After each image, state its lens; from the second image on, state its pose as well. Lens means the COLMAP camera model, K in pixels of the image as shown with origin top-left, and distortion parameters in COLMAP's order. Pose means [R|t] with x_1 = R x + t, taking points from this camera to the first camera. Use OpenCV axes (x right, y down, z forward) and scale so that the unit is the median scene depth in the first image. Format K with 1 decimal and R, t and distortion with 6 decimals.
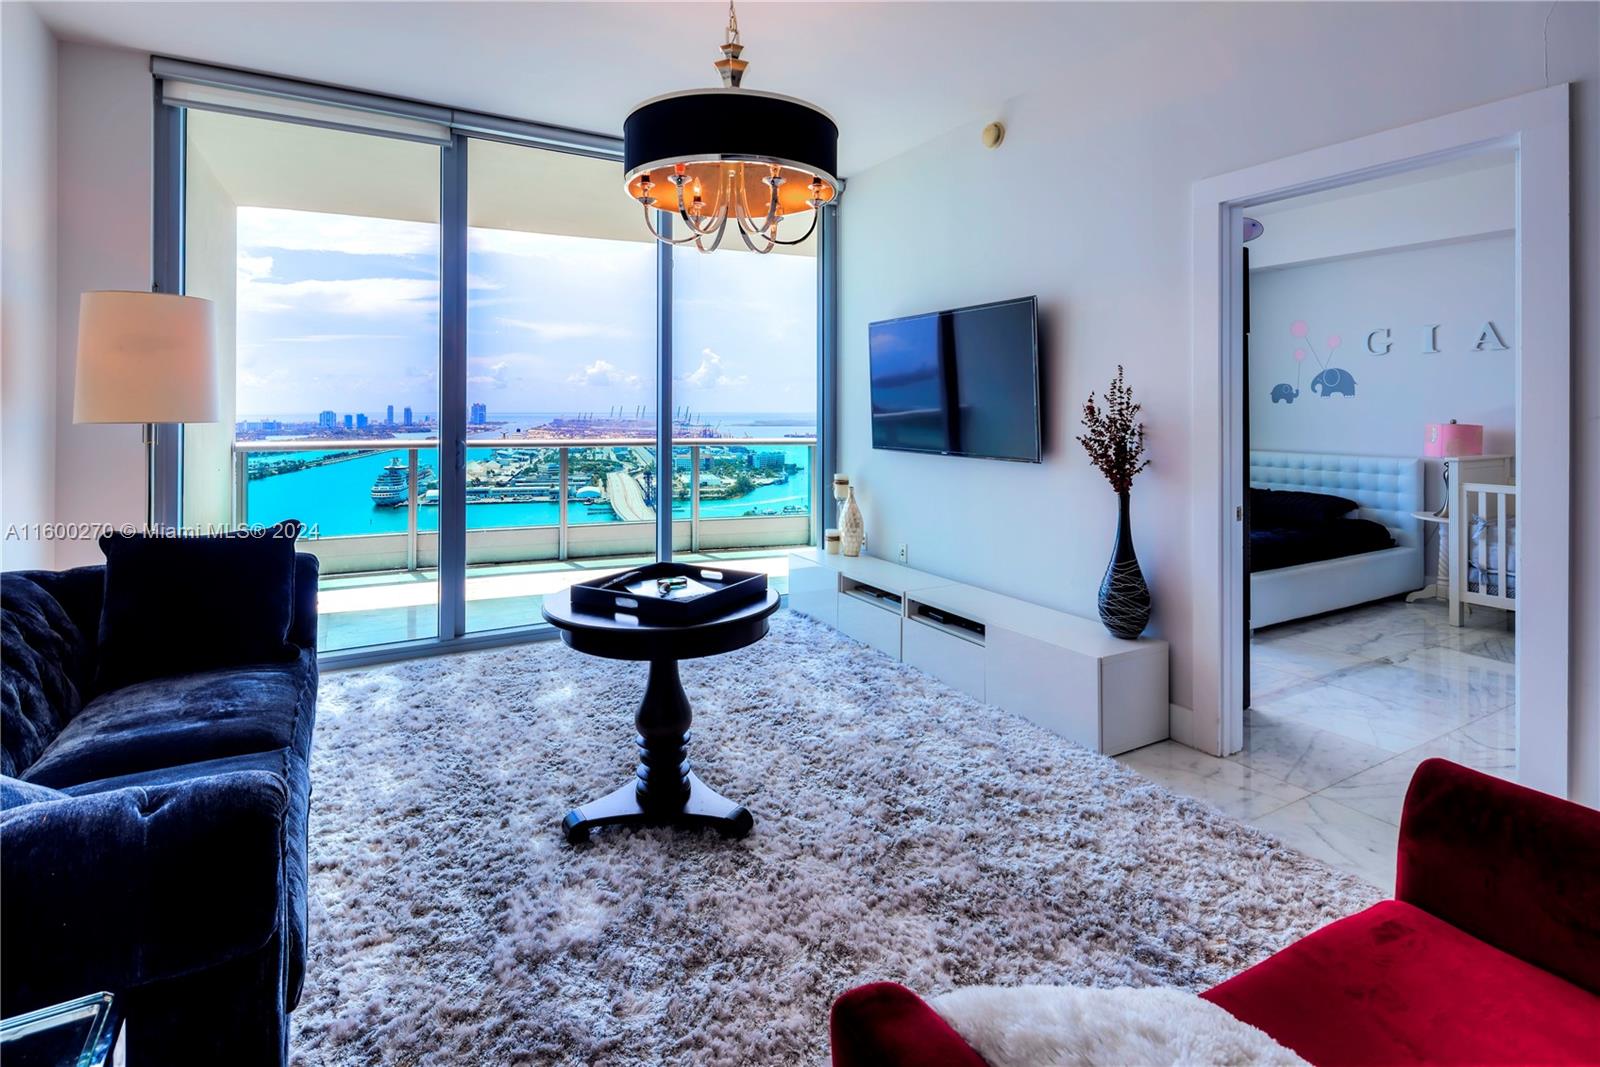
lens RADIAL K [[778.5, 0, 774.9], [0, 778.5, 401.7], [0, 0, 1]] dist [0.007729, -0.004530]
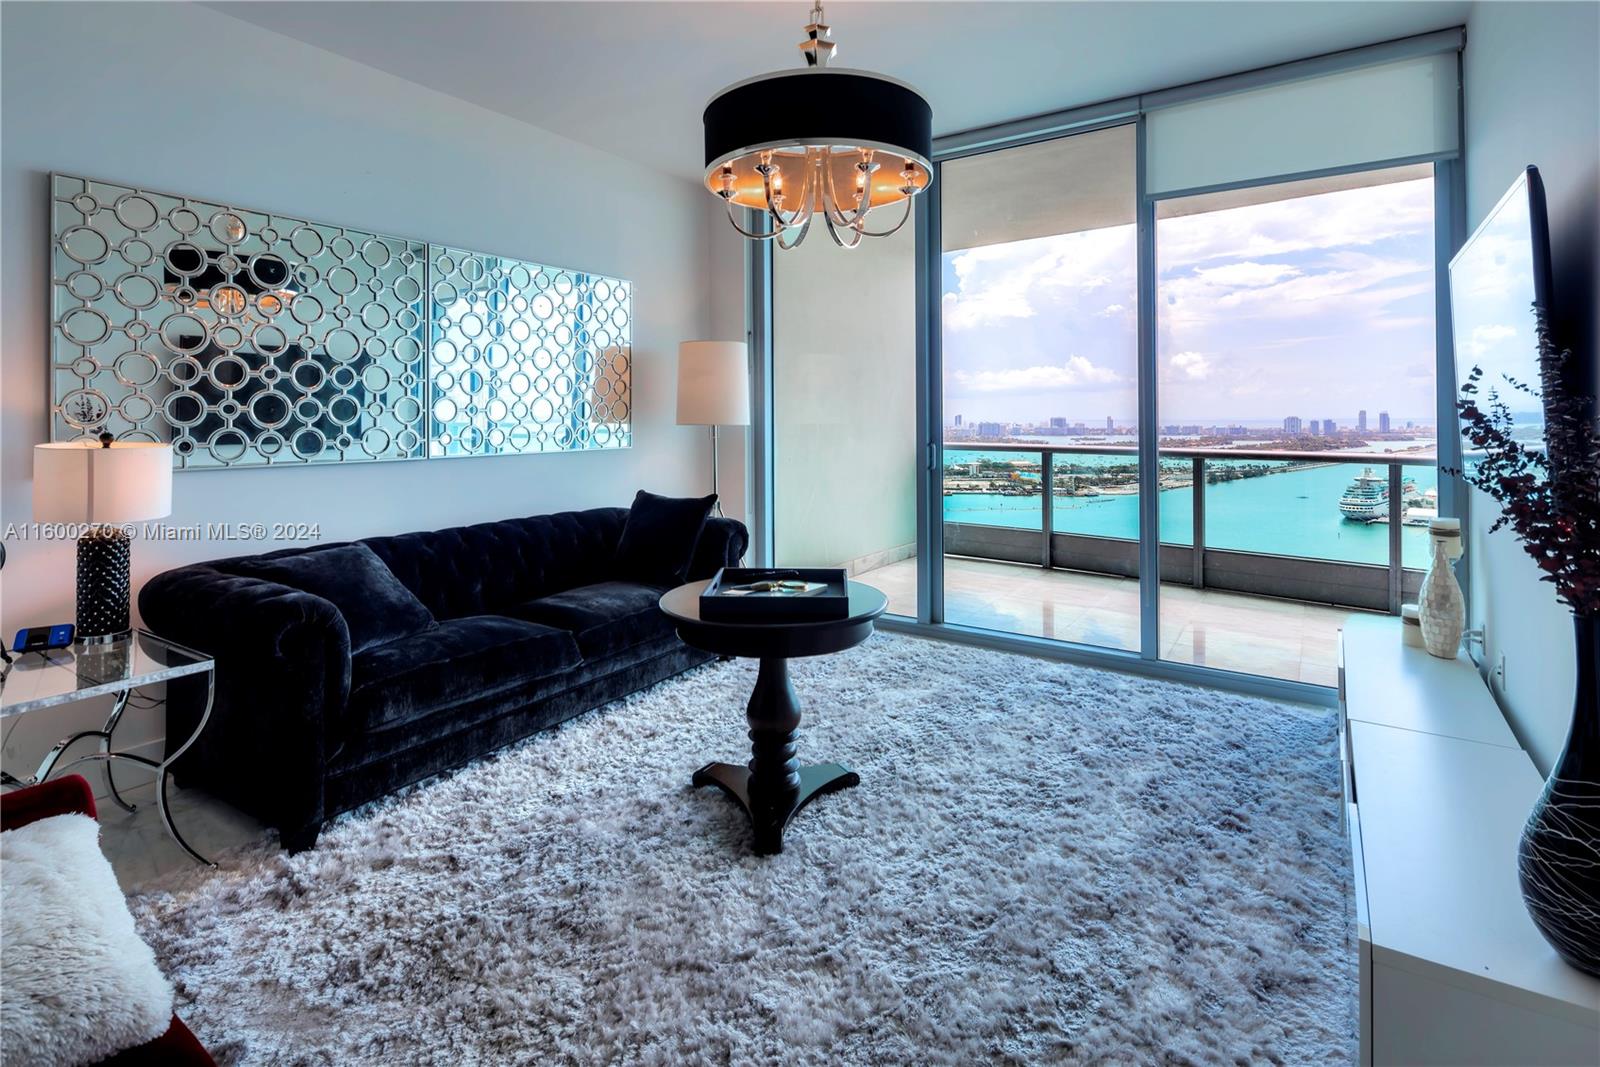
lens RADIAL K [[778.5, 0, 811.4], [0, 778.5, 413.3], [0, 0, 1]] dist [0.007729, -0.004530]
pose [[0.471952, -0.006943, -0.881597, 0.801309], [0.013282, 0.999911, -0.000764, 0.010178], [0.881524, -0.011349, 0.472003, 0.571390]]
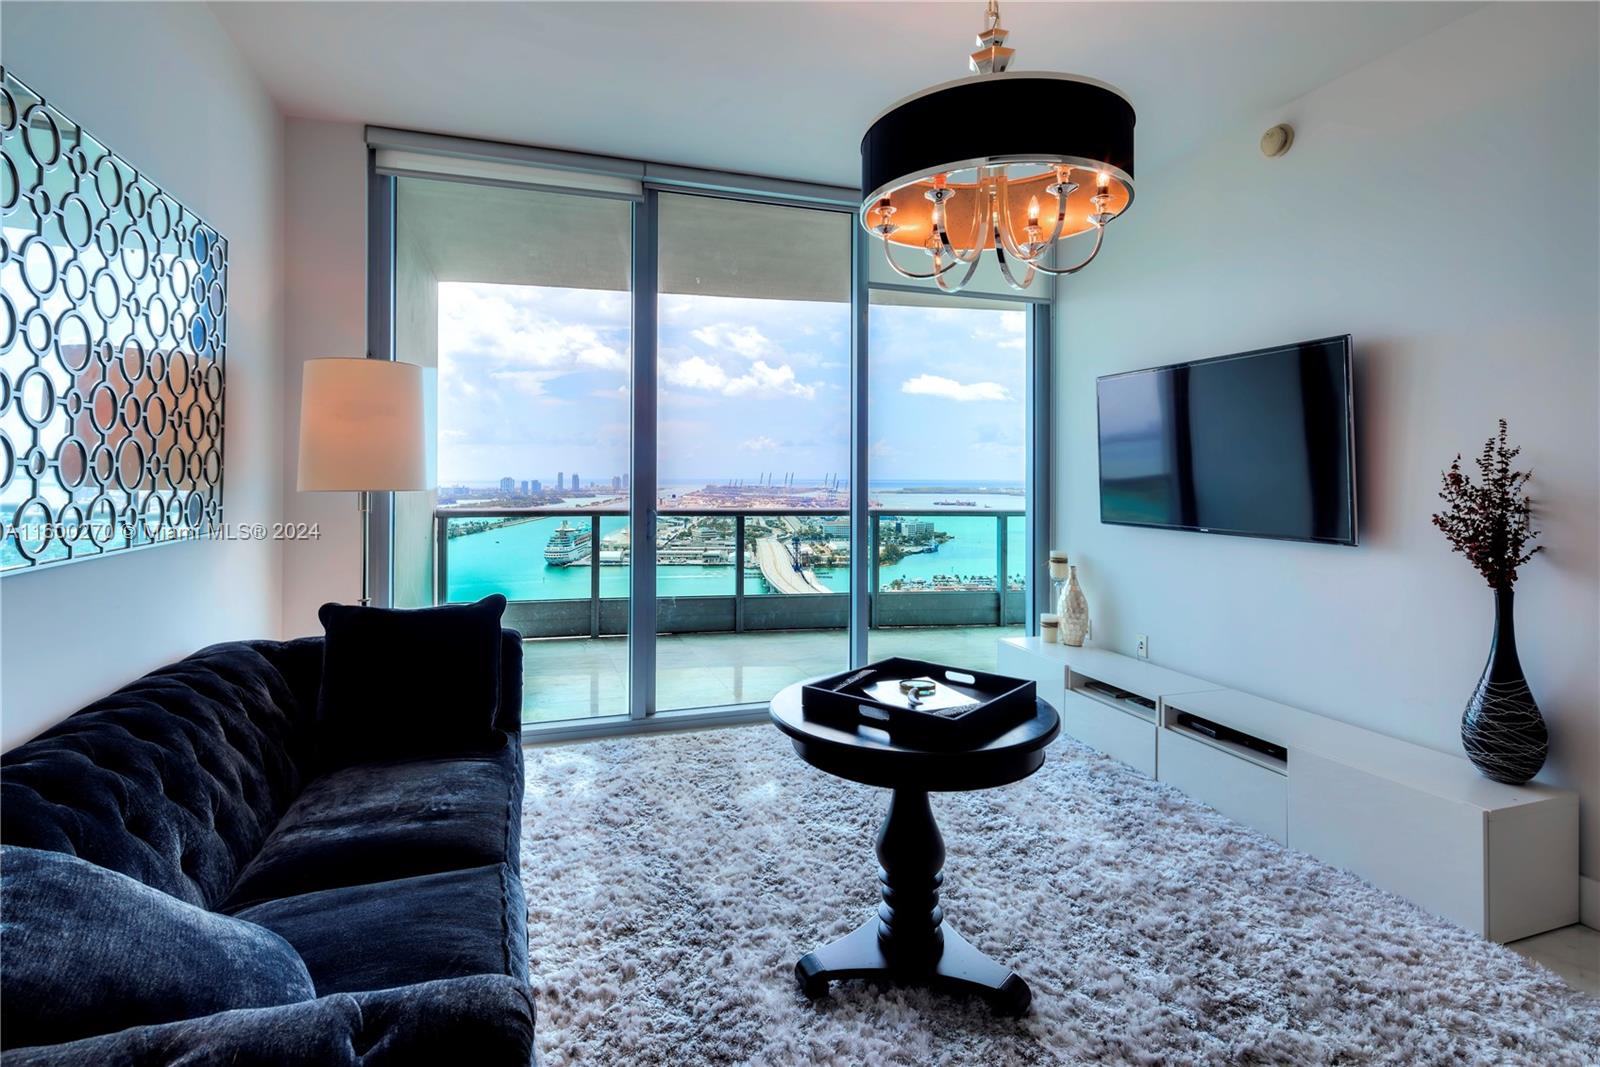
lens RADIAL K [[778.5, 0, 772.1], [0, 778.5, 466.7], [0, 0, 1]] dist [0.007729, -0.004530]
pose [[0.981527, -0.001656, -0.191318, -0.129295], [0.001199, 0.999996, -0.002507, -0.000249], [0.191321, 0.002231, 0.981525, 0.159723]]
